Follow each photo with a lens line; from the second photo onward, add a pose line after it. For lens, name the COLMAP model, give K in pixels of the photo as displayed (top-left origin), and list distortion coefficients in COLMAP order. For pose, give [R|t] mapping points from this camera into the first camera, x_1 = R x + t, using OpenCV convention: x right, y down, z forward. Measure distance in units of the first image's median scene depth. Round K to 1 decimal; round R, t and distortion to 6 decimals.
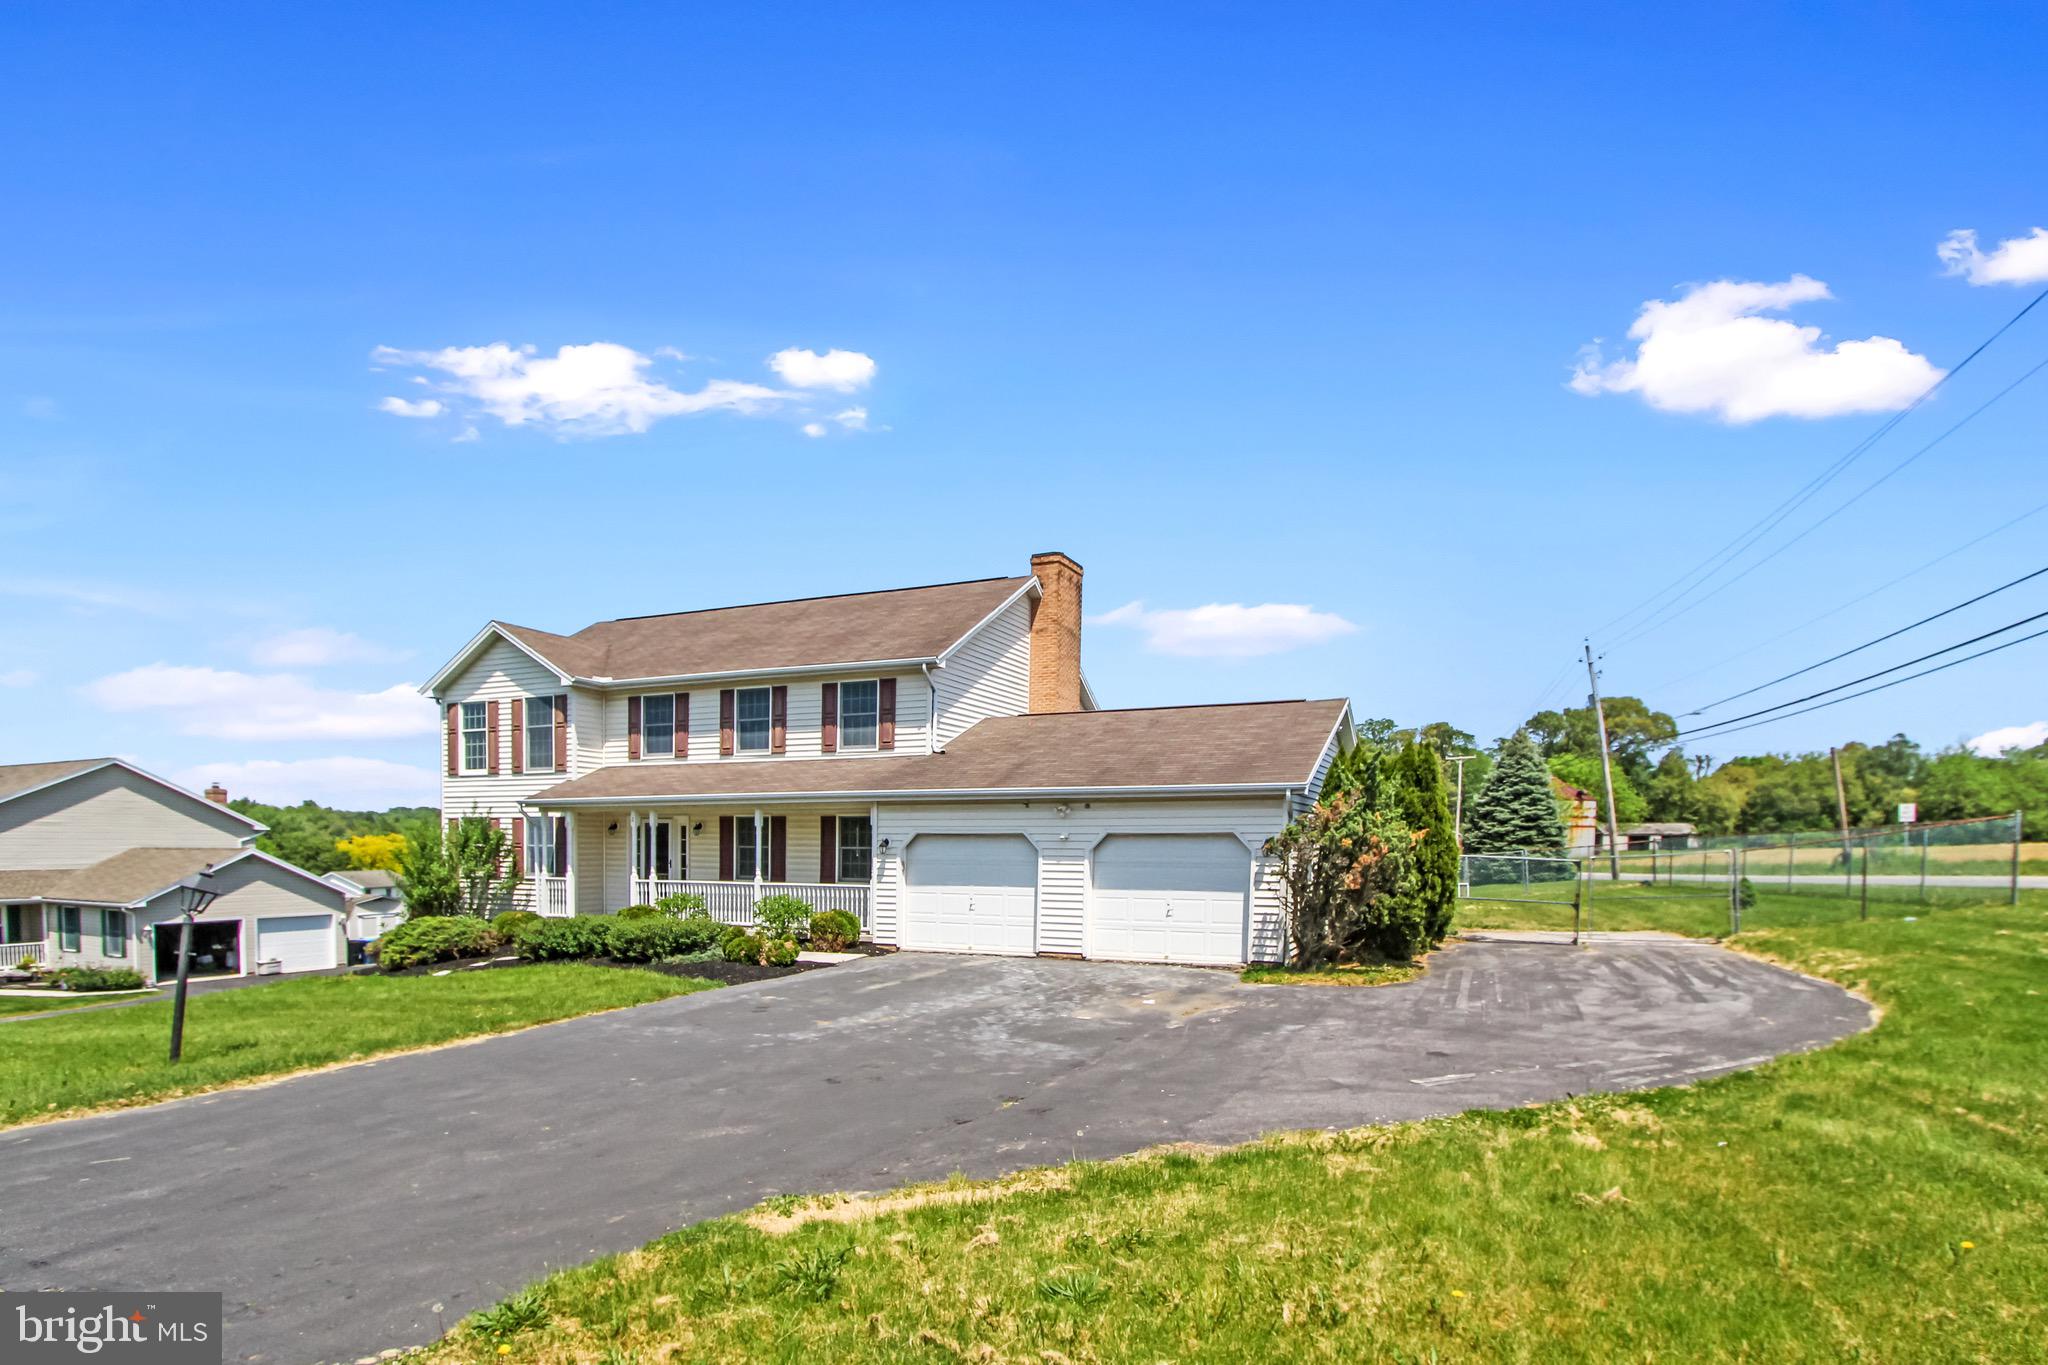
lens RADIAL K [[951.0, 0, 1024.6], [0, 951.0, 844.9], [0, 0, 1]] dist [-0.001750, 0.000002]
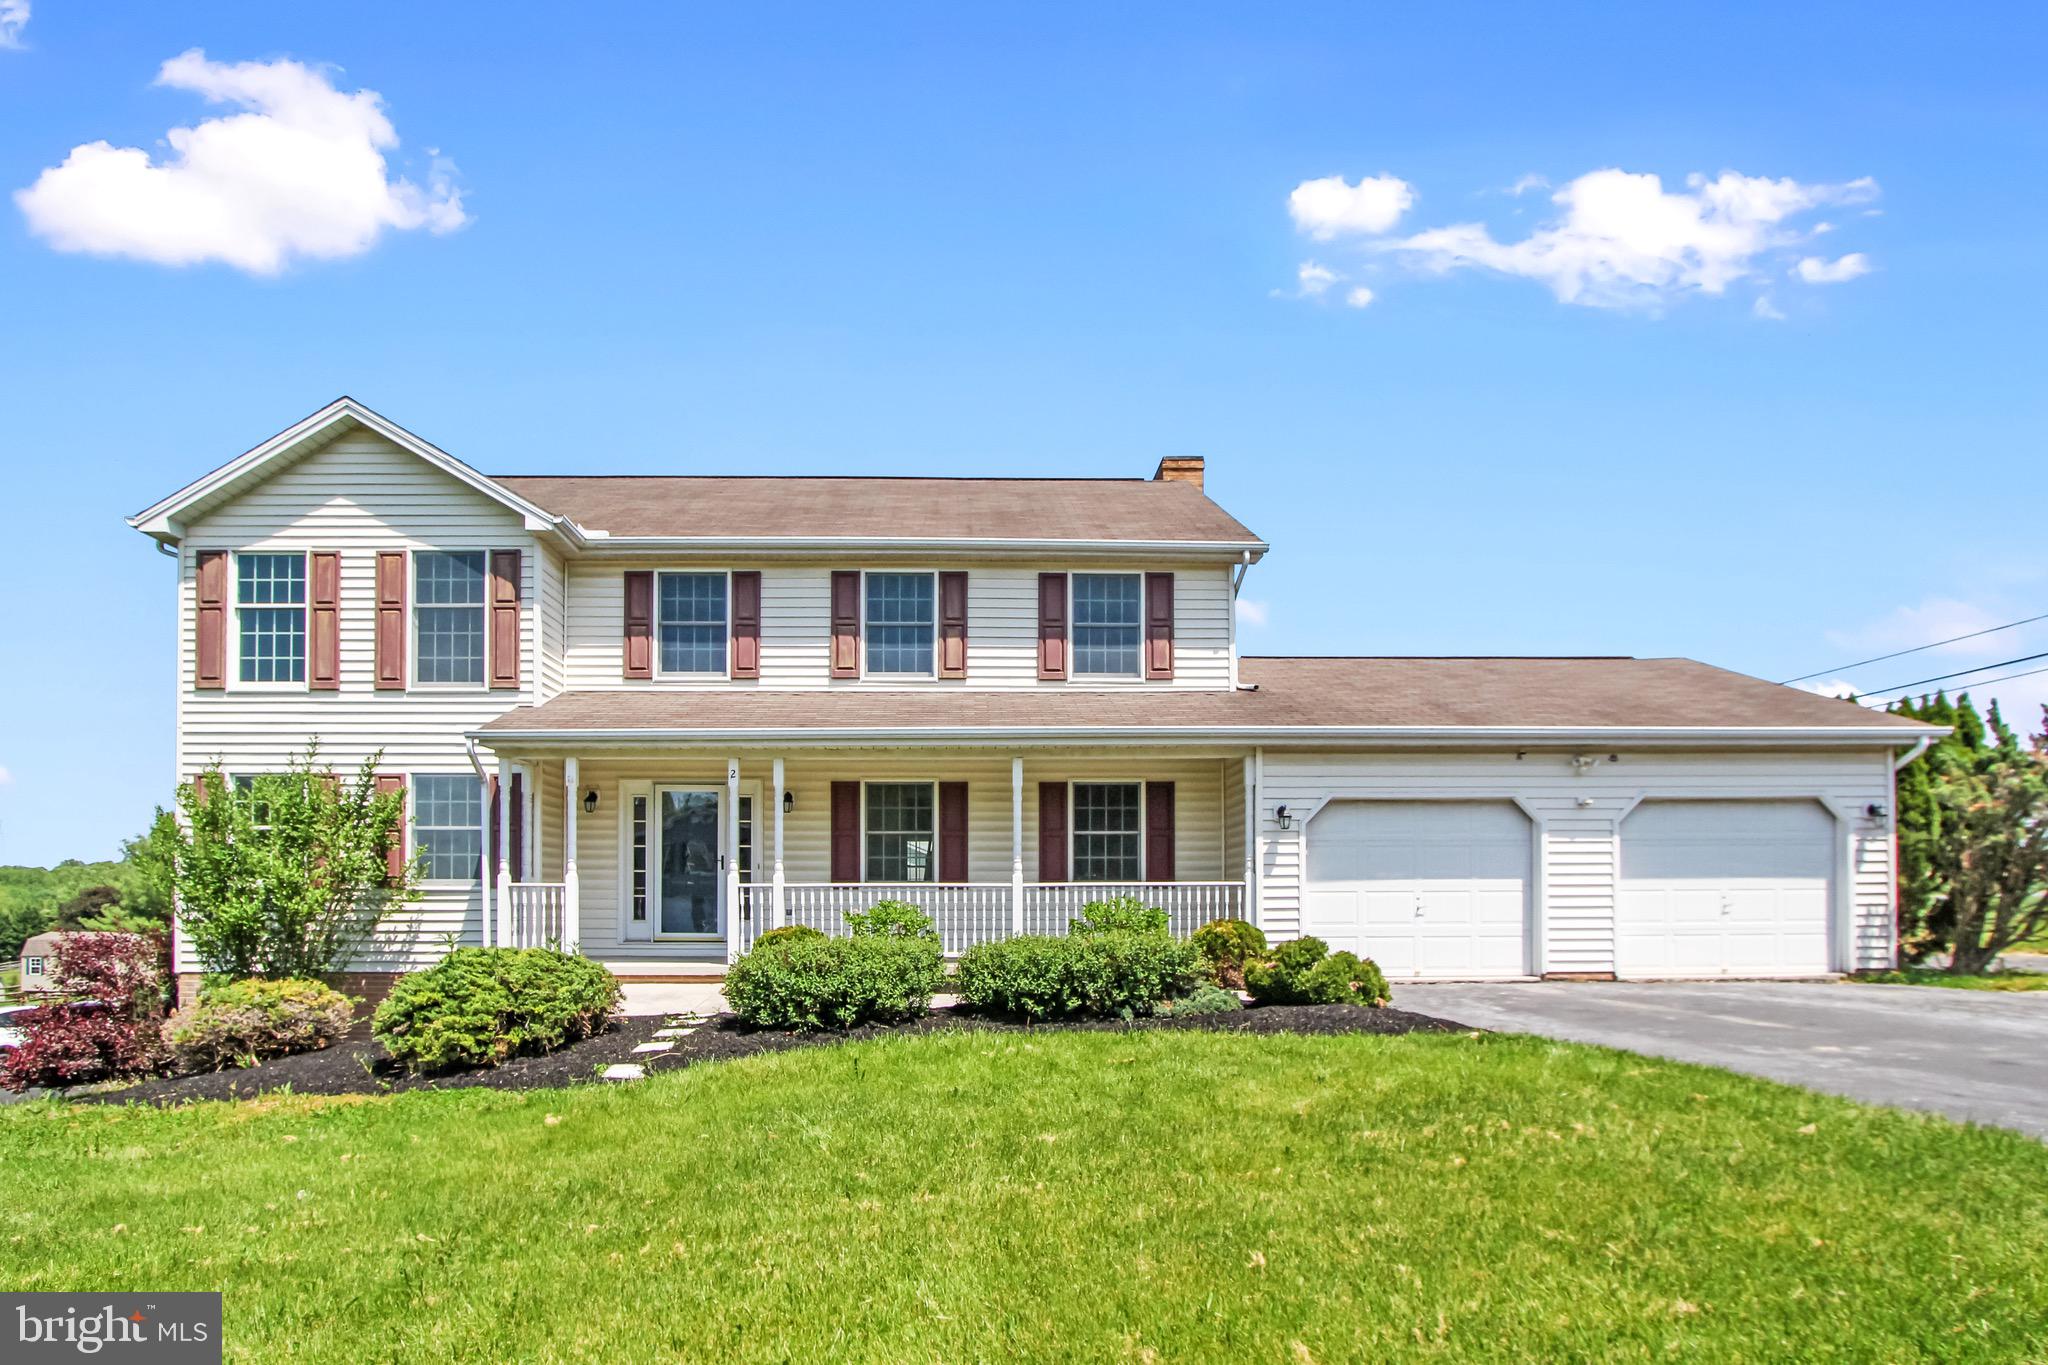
lens RADIAL K [[1012.6, 0, 1022.0], [0, 1012.6, 863.2], [0, 0, 1]] dist [-0.011082, -0.000586]
pose [[0.914967, 0.007252, 0.403464, -0.482826], [0.004906, 0.999565, -0.029093, 0.042232], [-0.403500, 0.028599, 0.914533, 0.385948]]
